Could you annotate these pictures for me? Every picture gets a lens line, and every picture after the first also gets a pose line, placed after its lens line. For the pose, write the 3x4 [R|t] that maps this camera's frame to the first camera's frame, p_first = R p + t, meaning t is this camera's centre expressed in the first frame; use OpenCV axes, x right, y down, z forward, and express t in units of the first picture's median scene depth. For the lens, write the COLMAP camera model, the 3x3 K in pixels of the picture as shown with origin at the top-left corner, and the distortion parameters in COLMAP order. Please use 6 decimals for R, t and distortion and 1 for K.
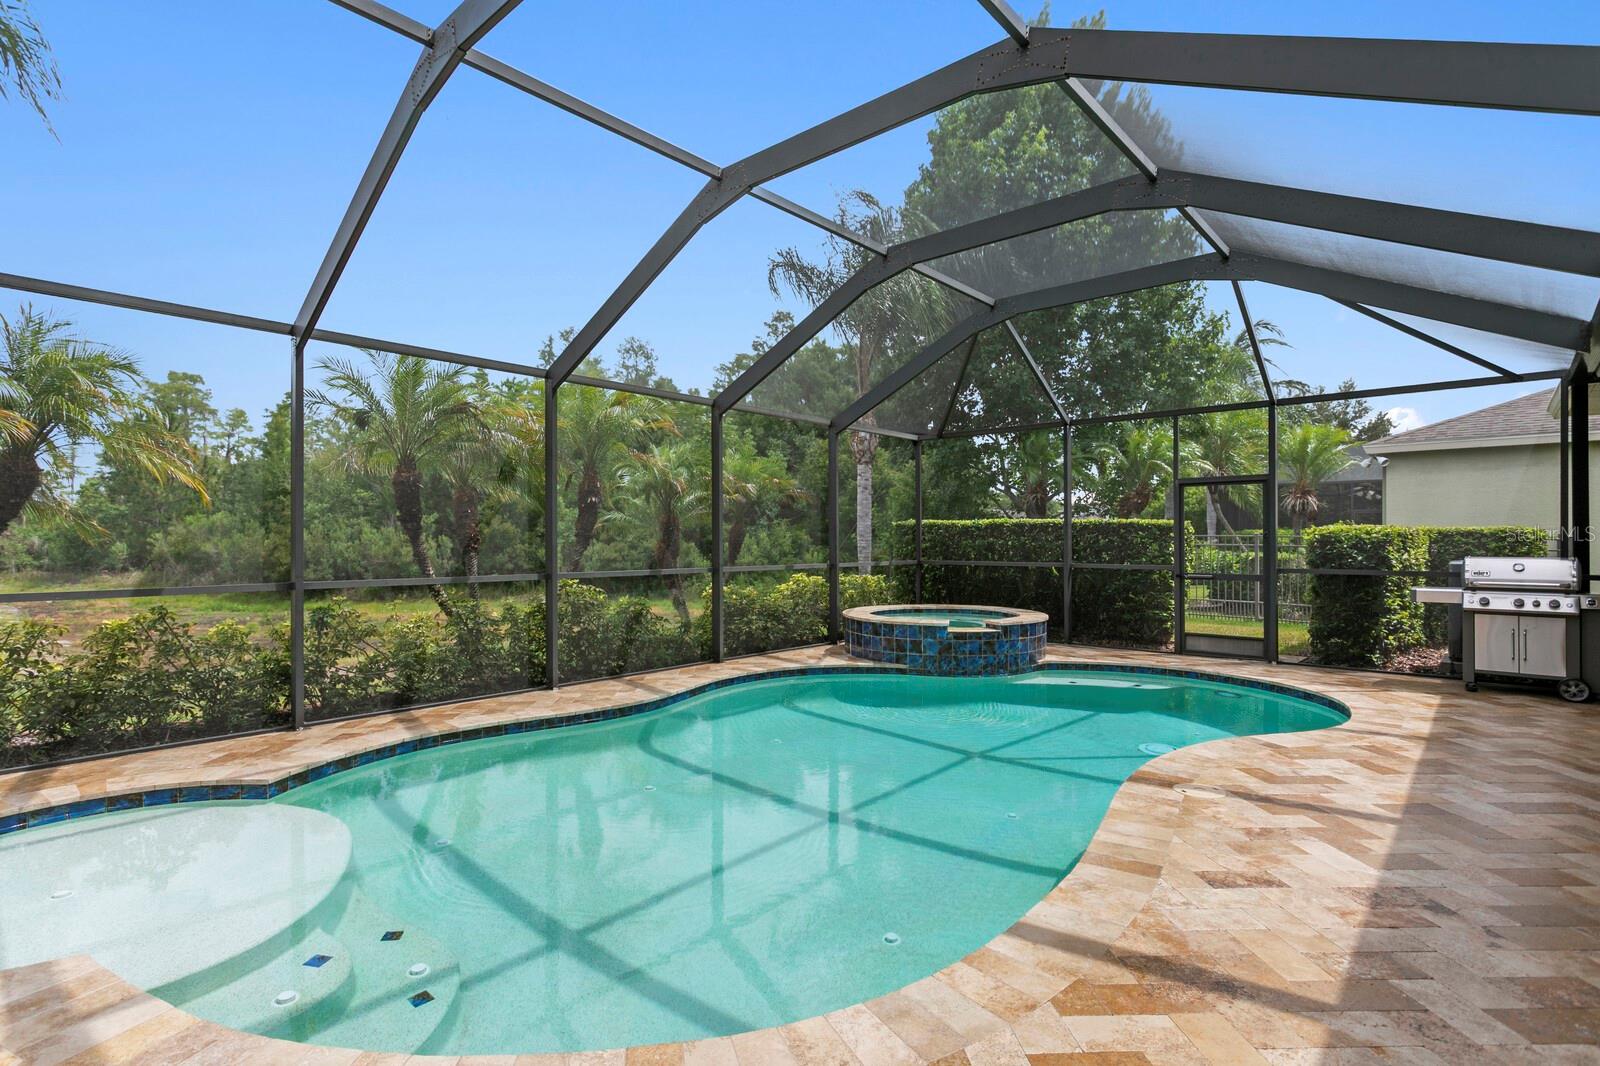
lens RADIAL K [[778.4, 0, 787.0], [0, 778.4, 535.1], [0, 0, 1]] dist [-0.004863, 0.002722]
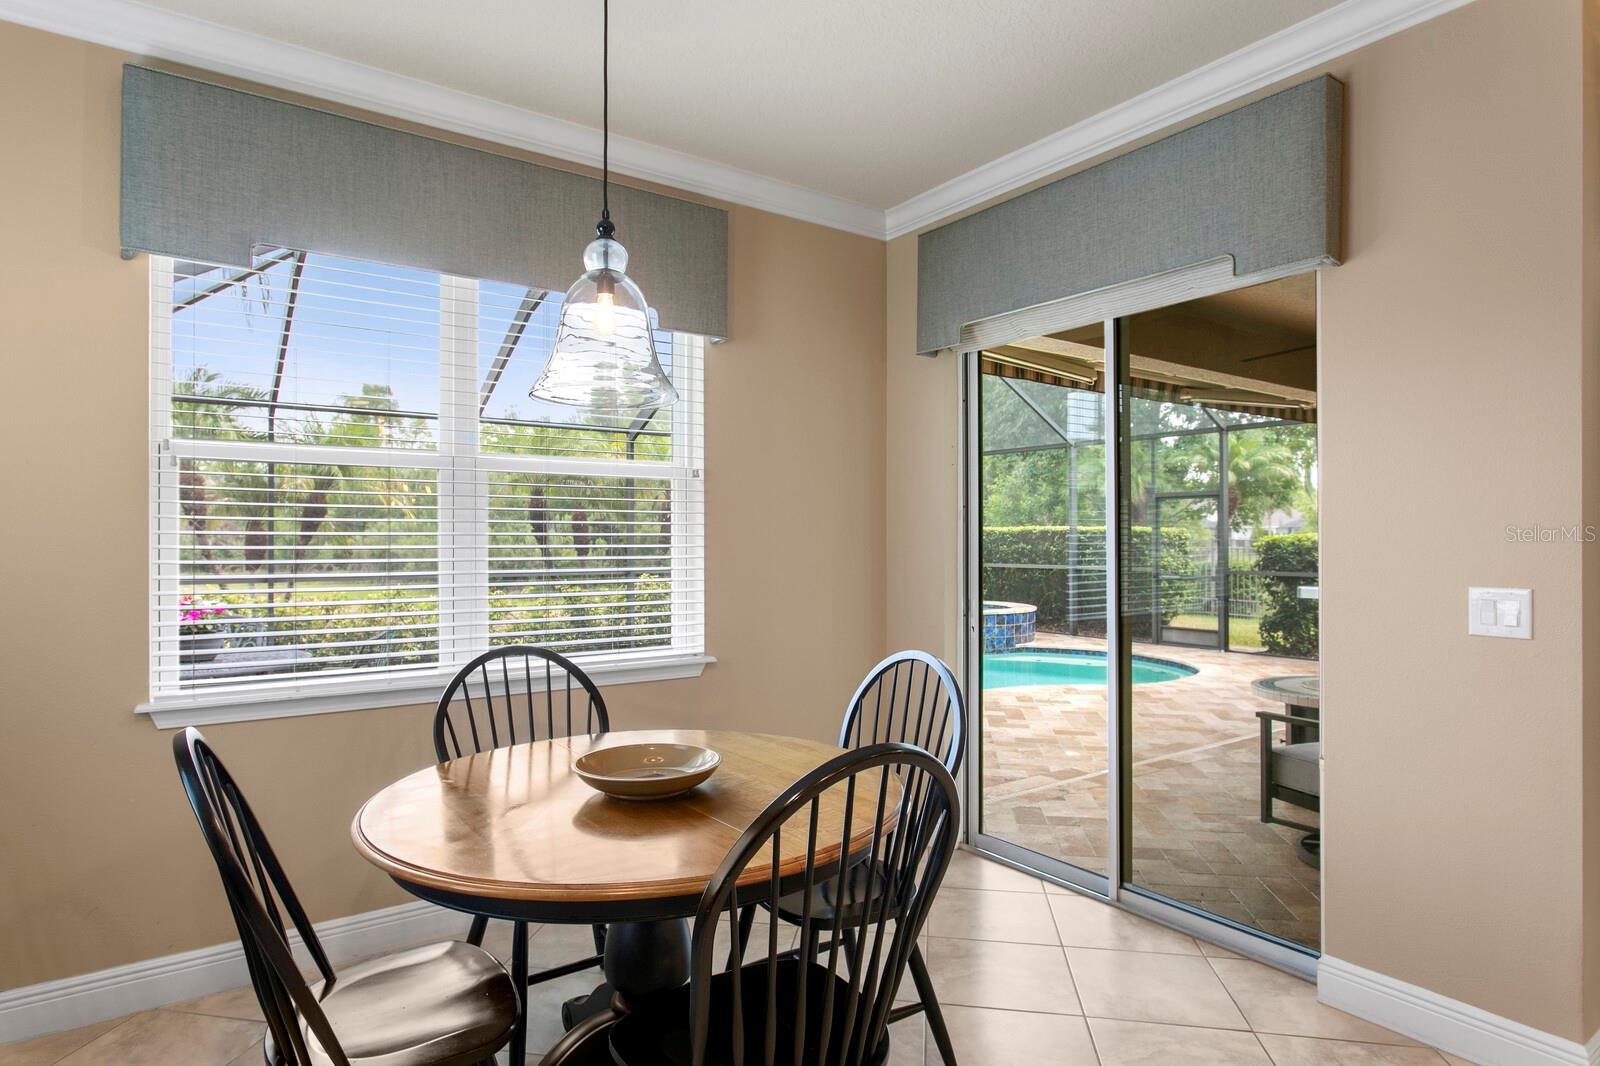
lens RADIAL K [[884.6, 0, 760.9], [0, 884.6, 536.5], [0, 0, 1]] dist [-0.006809, 0.003823]
pose [[0.970224, -0.000178, -0.242209, 0.257831], [-0.000264, 0.999998, -0.001793, -0.004337], [0.242209, 0.001803, 0.970222, -0.416581]]
